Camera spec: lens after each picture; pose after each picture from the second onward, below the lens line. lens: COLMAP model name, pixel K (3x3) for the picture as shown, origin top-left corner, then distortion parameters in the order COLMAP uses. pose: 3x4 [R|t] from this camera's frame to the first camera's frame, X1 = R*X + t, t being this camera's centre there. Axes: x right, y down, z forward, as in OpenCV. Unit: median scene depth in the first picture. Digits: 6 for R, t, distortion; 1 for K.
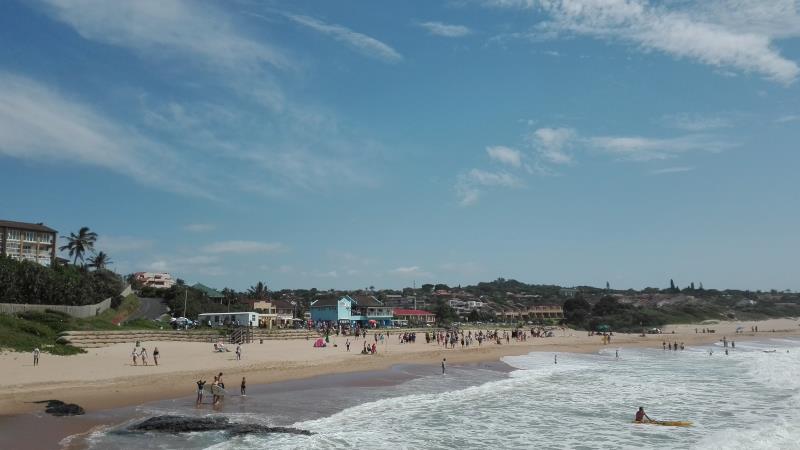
lens RADIAL K [[648.3, 0, 402.1], [0, 648.3, 253.5], [0, 0, 1]] dist [0.112754, -0.229774]
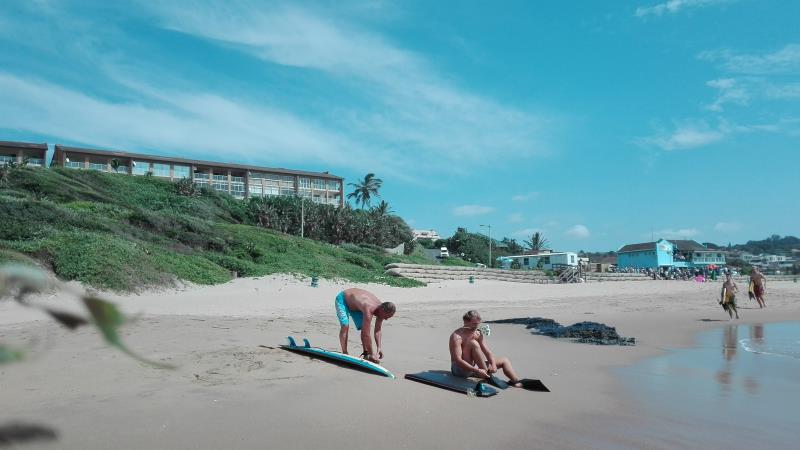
lens RADIAL K [[648.3, 0, 402.1], [0, 648.3, 253.5], [0, 0, 1]] dist [0.112754, -0.229774]
pose [[0.939283, -0.027964, -0.342003, -0.122084], [0.044493, 0.998185, 0.040580, 0.040301], [0.340248, -0.053333, 0.938822, 0.132057]]
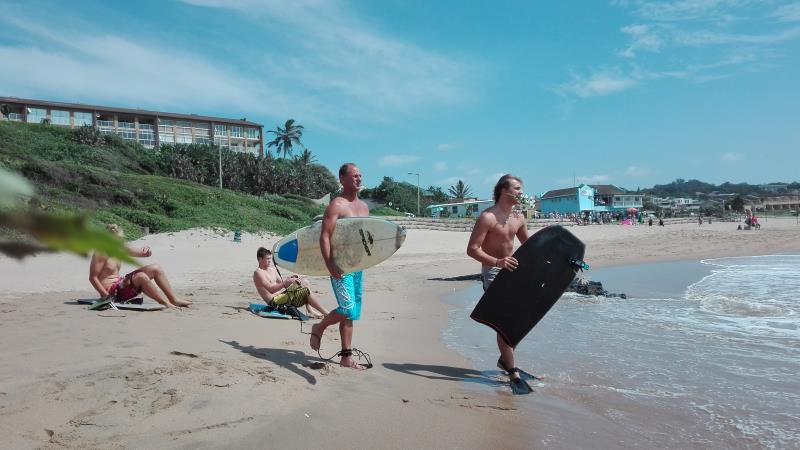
lens RADIAL K [[640.6, 0, 399.2], [0, 640.6, 283.0], [0, 0, 1]] dist [0.077805, -0.153466]
pose [[0.970969, -0.019489, -0.238409, -0.132517], [0.060929, 0.983951, 0.167712, 0.041710], [0.231314, -0.177369, 0.956574, 0.152320]]
